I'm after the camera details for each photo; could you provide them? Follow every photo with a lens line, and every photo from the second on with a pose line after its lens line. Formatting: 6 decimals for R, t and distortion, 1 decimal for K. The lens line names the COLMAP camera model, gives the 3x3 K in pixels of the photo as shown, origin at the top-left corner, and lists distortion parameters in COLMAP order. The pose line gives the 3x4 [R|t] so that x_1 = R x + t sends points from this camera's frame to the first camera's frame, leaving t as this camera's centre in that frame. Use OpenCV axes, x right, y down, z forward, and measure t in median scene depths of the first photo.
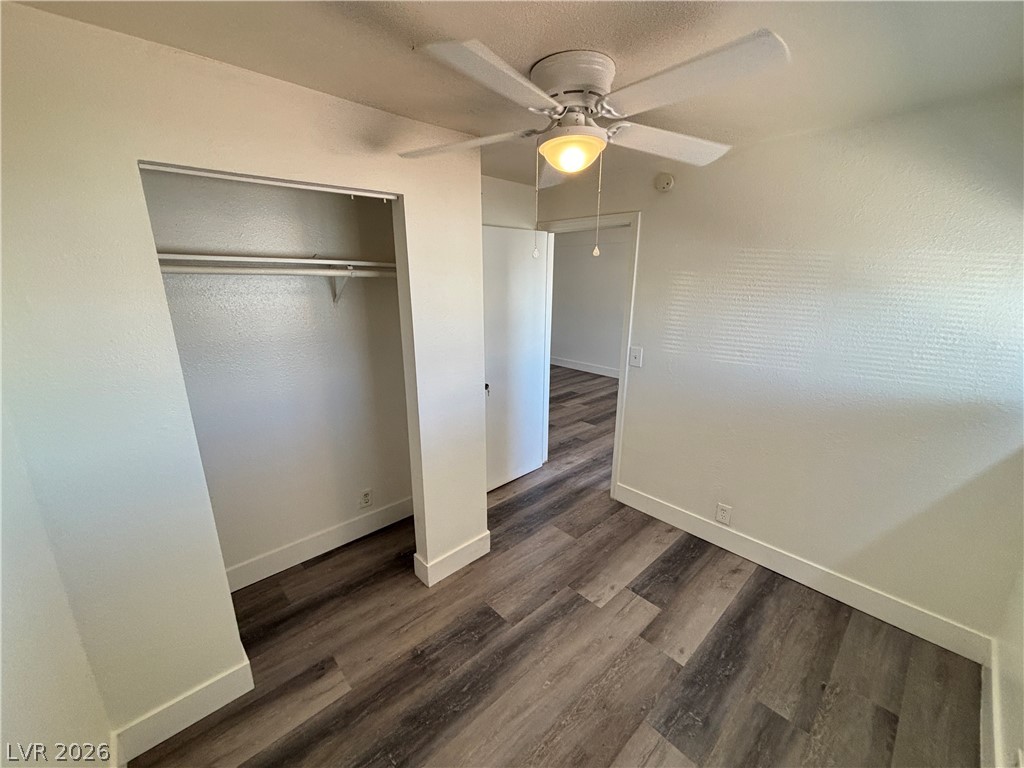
lens RADIAL K [[413.1, 0, 502.7], [0, 413.1, 400.3], [0, 0, 1]] dist [-0.000270, 0.003160]
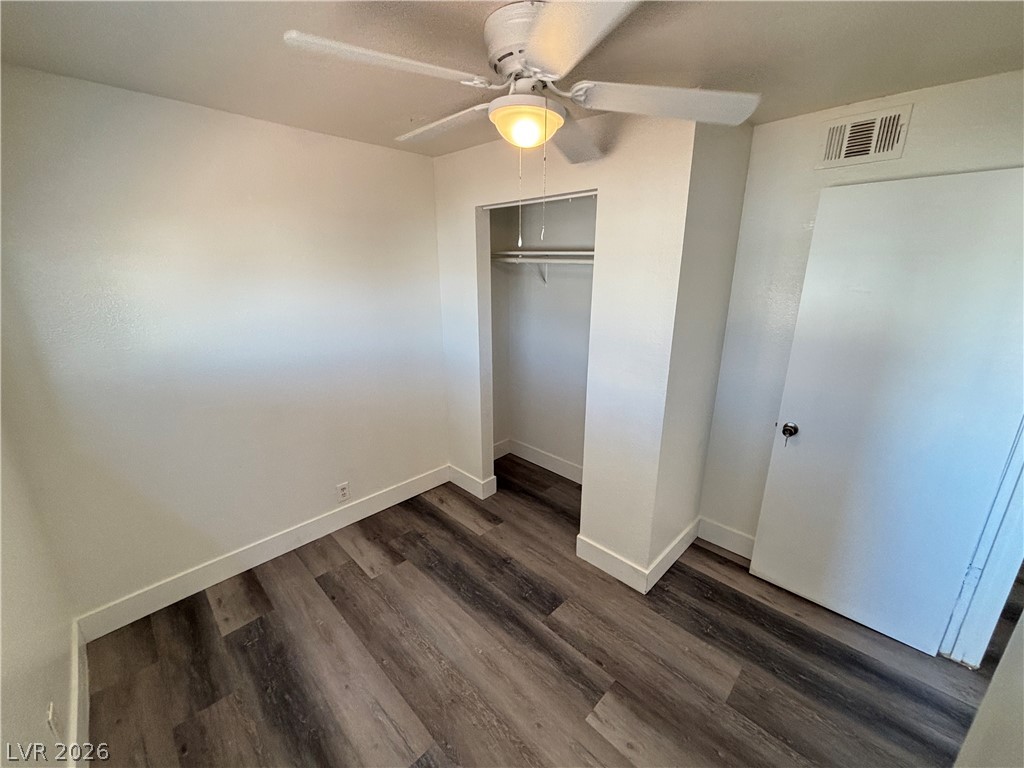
lens RADIAL K [[413.1, 0, 513.5], [0, 413.1, 391.4], [0, 0, 1]] dist [-0.000270, 0.003160]
pose [[0.057552, 0.301390, -0.951763, 0.860465], [-0.303487, 0.913507, 0.270924, -0.215216], [0.951096, 0.273255, 0.144042, 0.704877]]
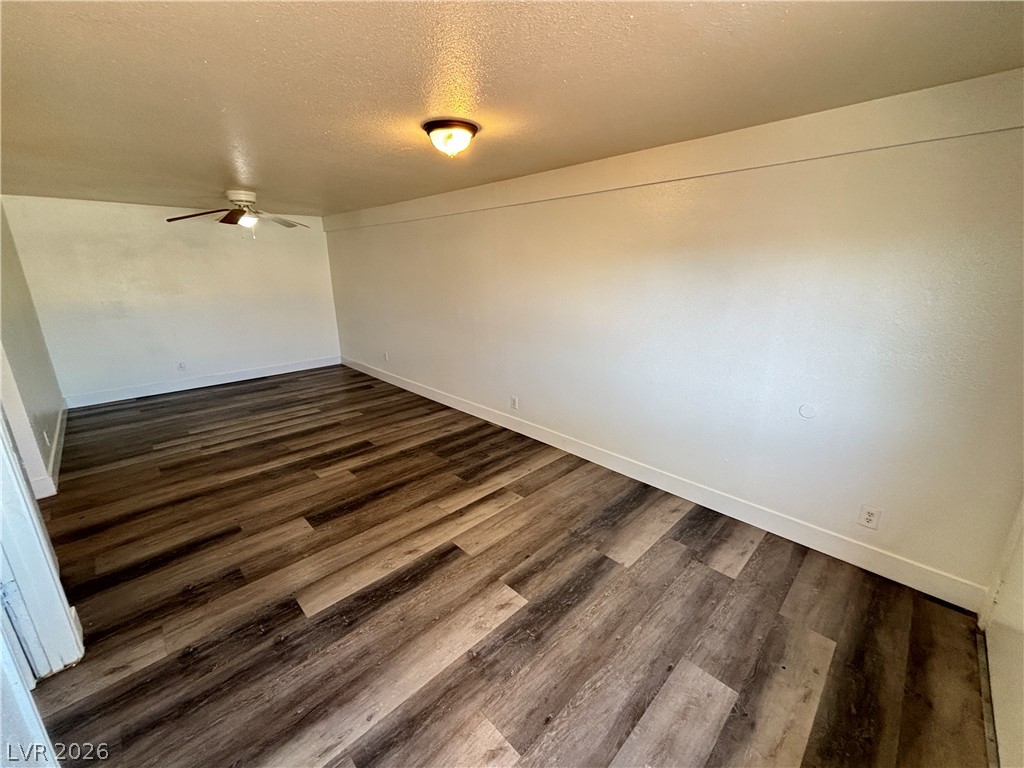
lens RADIAL K [[413.1, 0, 502.2], [0, 413.1, 384.3], [0, 0, 1]] dist [-0.000270, 0.003160]
pose [[0.999851, -0.012054, 0.012349, 0.326723], [0.012286, 0.999747, -0.018850, -0.084353], [-0.012119, 0.018999, 0.999746, 0.291180]]
